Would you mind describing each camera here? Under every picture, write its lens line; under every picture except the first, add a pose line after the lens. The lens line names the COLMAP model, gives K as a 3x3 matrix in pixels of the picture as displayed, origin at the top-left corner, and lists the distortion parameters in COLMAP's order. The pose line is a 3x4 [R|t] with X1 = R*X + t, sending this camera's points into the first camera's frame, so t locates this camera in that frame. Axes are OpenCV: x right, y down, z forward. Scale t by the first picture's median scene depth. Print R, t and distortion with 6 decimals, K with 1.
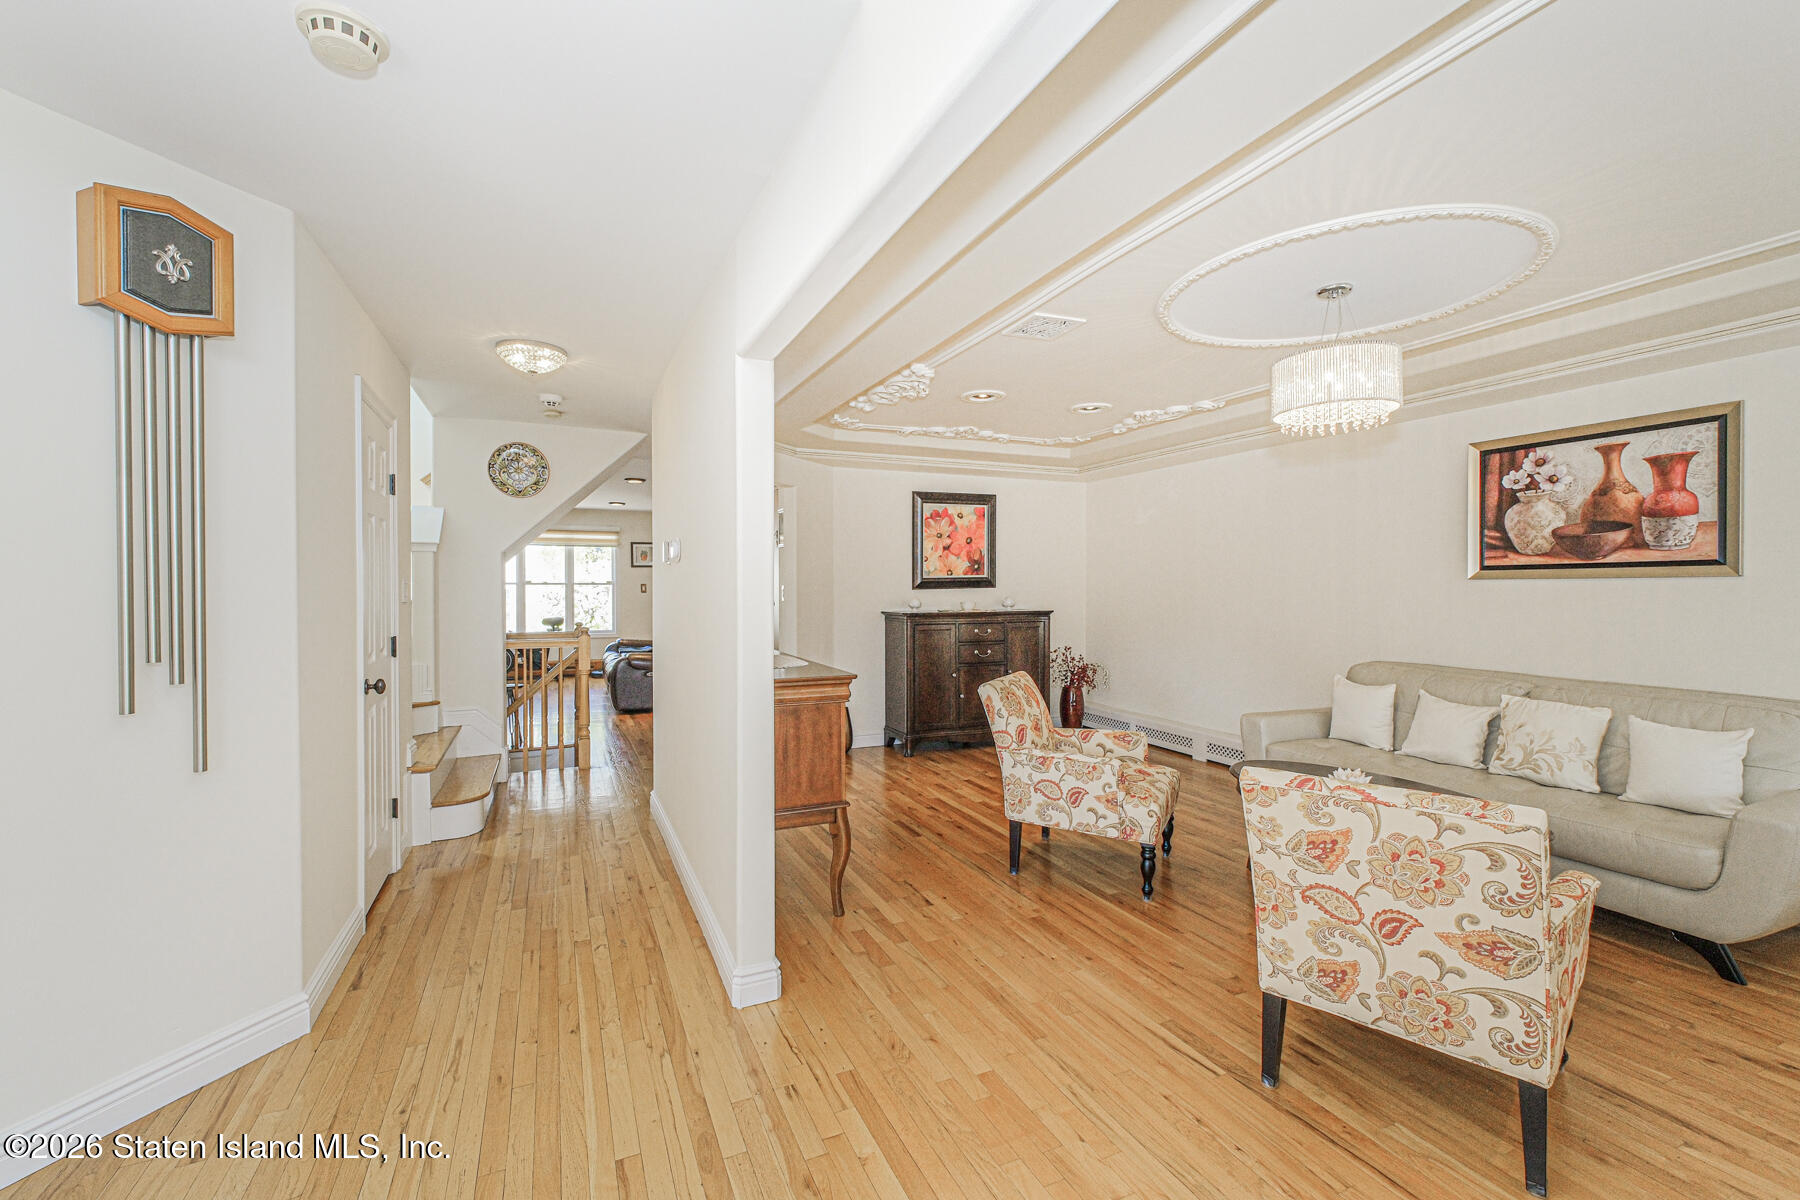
lens RADIAL K [[755.9, 0, 909.0], [0, 755.9, 603.5], [0, 0, 1]] dist [0.015835, -0.001178]
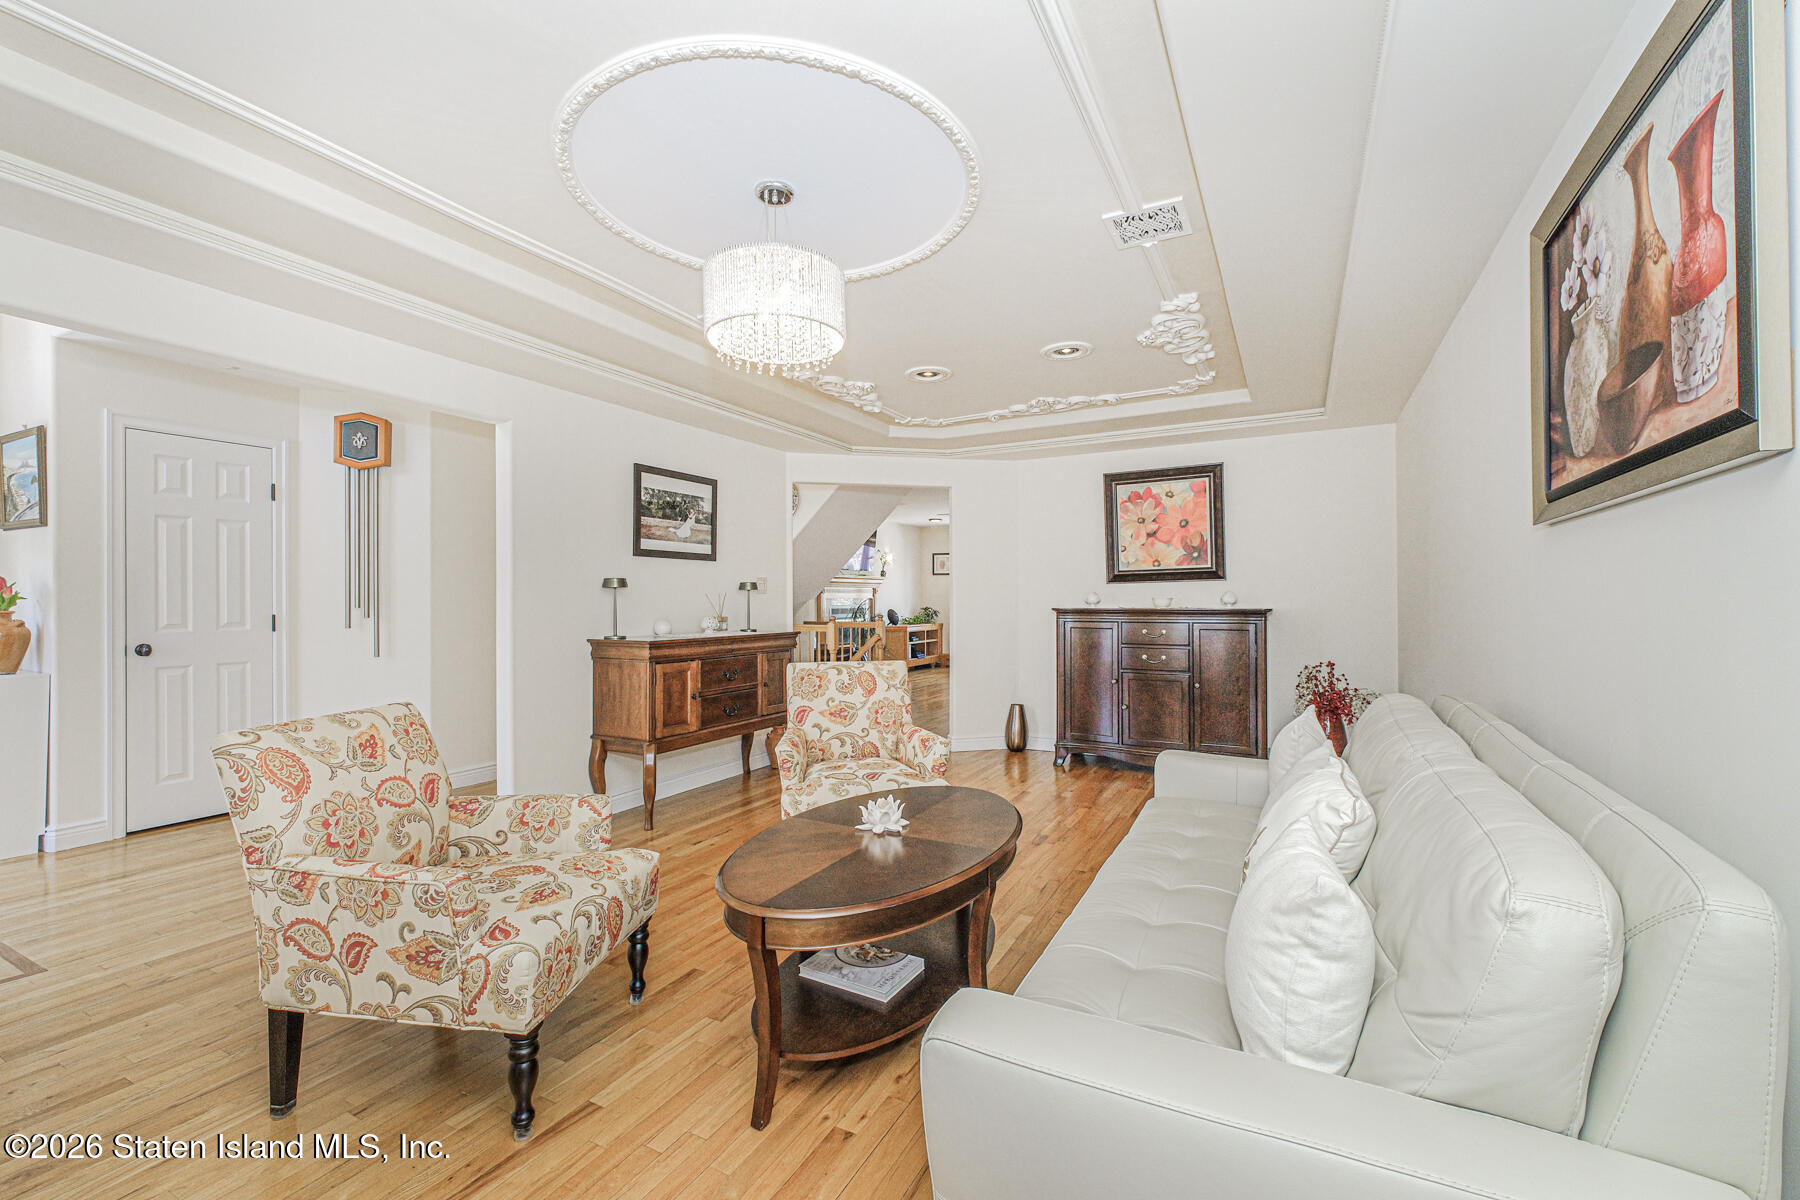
lens RADIAL K [[755.9, 0, 905.5], [0, 755.9, 594.6], [0, 0, 1]] dist [0.015835, -0.001178]
pose [[0.603229, -0.007845, -0.797529, 0.566457], [-0.017299, 0.999588, -0.022917, 0.018539], [0.797380, 0.027621, 0.602845, 0.270877]]
